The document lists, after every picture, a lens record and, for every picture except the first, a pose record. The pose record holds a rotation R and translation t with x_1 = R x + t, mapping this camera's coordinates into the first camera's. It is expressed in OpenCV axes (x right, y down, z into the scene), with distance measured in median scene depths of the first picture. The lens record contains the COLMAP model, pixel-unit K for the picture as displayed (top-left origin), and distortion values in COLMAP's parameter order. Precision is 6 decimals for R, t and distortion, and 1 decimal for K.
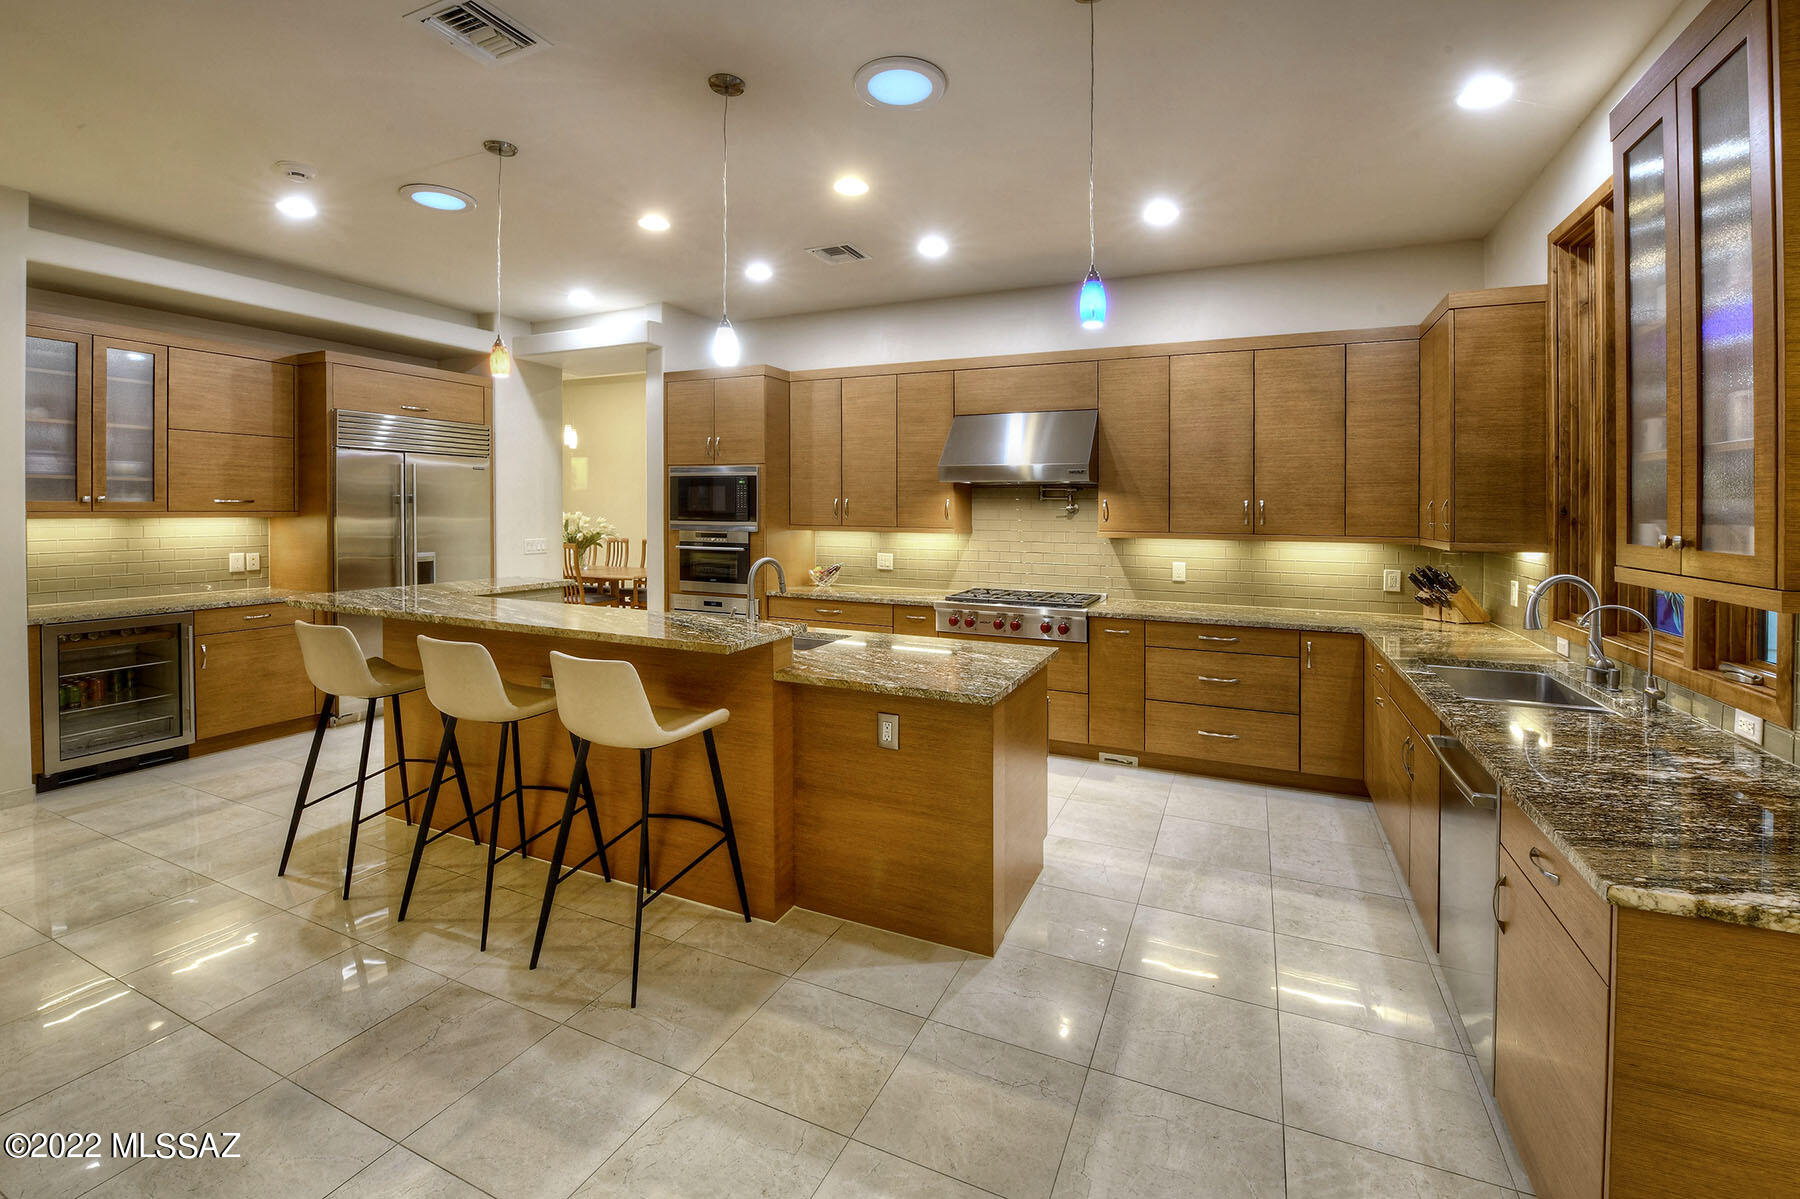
lens RADIAL K [[748.6, 0, 904.0], [0, 748.6, 519.1], [0, 0, 1]] dist [-0.017196, -0.000041]
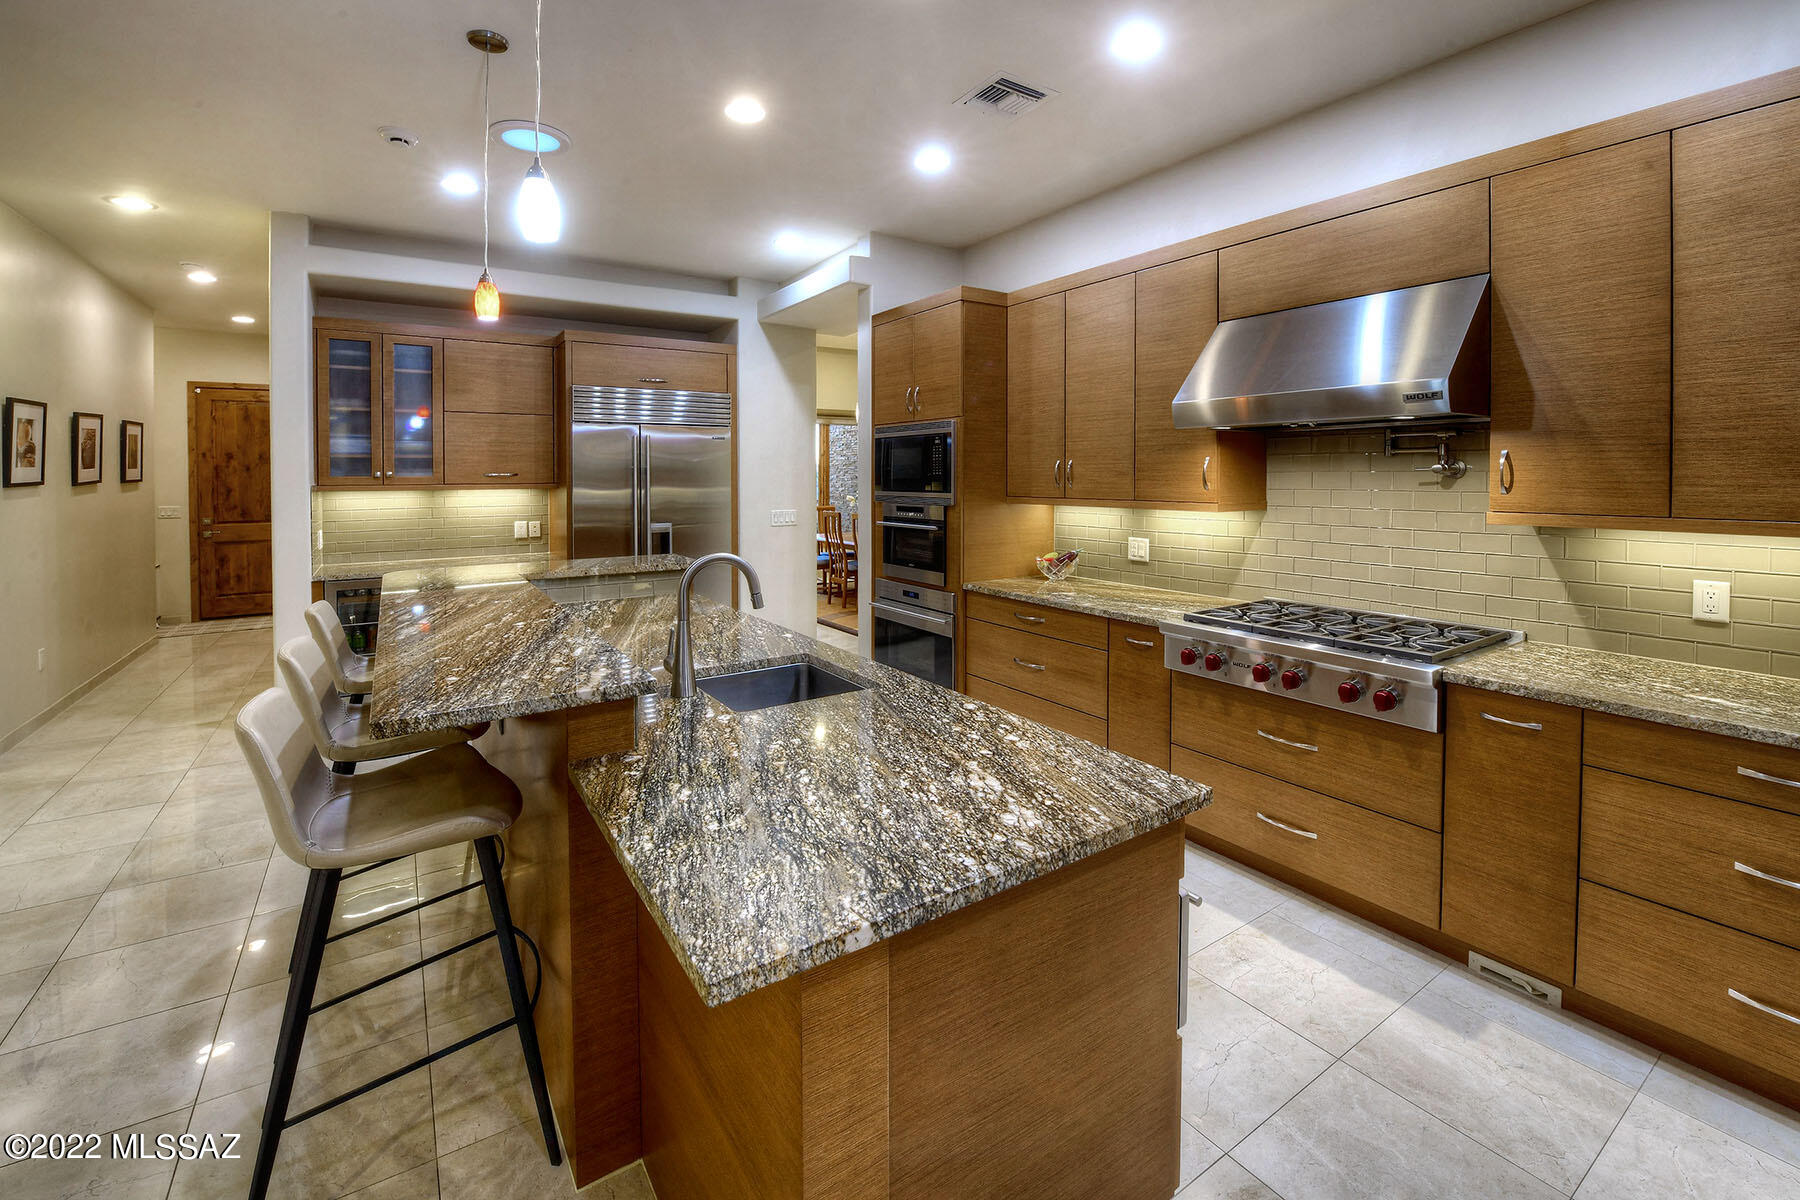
lens RADIAL K [[745.2, 0, 911.5], [0, 745.2, 496.2], [0, 0, 1]] dist [-0.021578, -0.000083]
pose [[0.849440, 0.002452, -0.527679, 0.170747], [0.004446, 0.999920, 0.011803, -0.002104], [0.527666, -0.012372, 0.849362, 0.329624]]
